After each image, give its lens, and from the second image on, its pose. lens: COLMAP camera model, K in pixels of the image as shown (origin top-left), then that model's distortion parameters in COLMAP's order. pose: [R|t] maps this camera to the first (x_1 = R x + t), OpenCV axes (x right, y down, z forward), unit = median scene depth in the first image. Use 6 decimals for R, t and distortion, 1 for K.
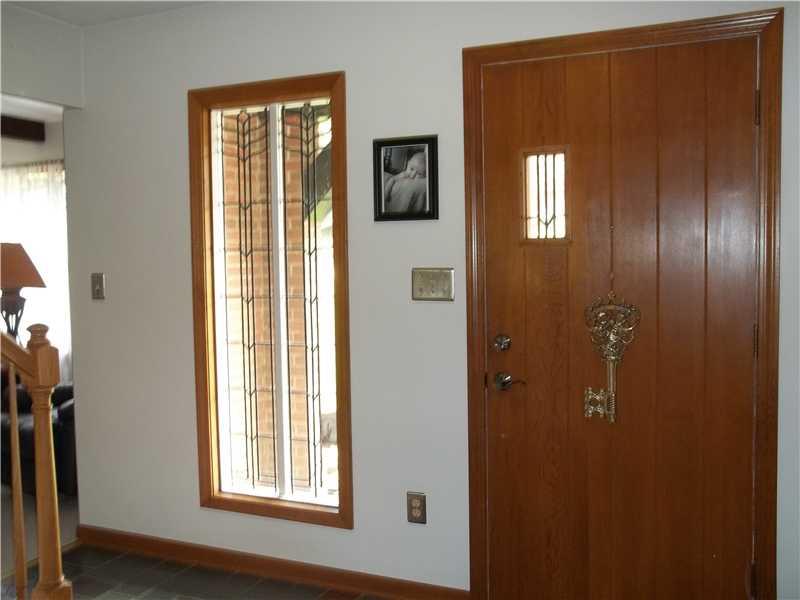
lens RADIAL K [[787.0, 0, 400.0], [0, 787.0, 300.0], [0, 0, 1]] dist [-0.013220, -0.009285]
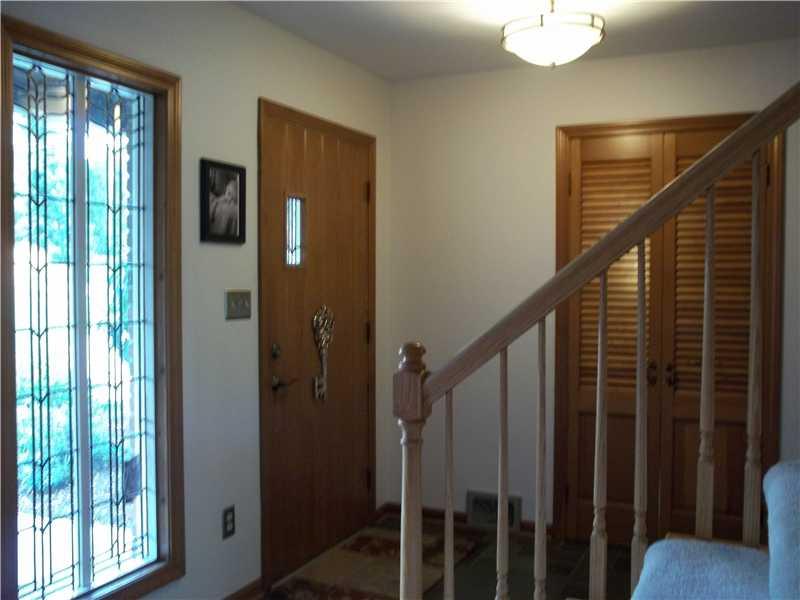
lens RADIAL K [[787.0, 0, 400.0], [0, 787.0, 300.0], [0, 0, 1]] dist [-0.013220, -0.009285]
pose [[0.049550, -0.015649, 0.998649, -1.016800], [0.056581, 0.998315, 0.012836, -0.026713], [-0.997168, 0.055868, 0.050352, 0.728131]]
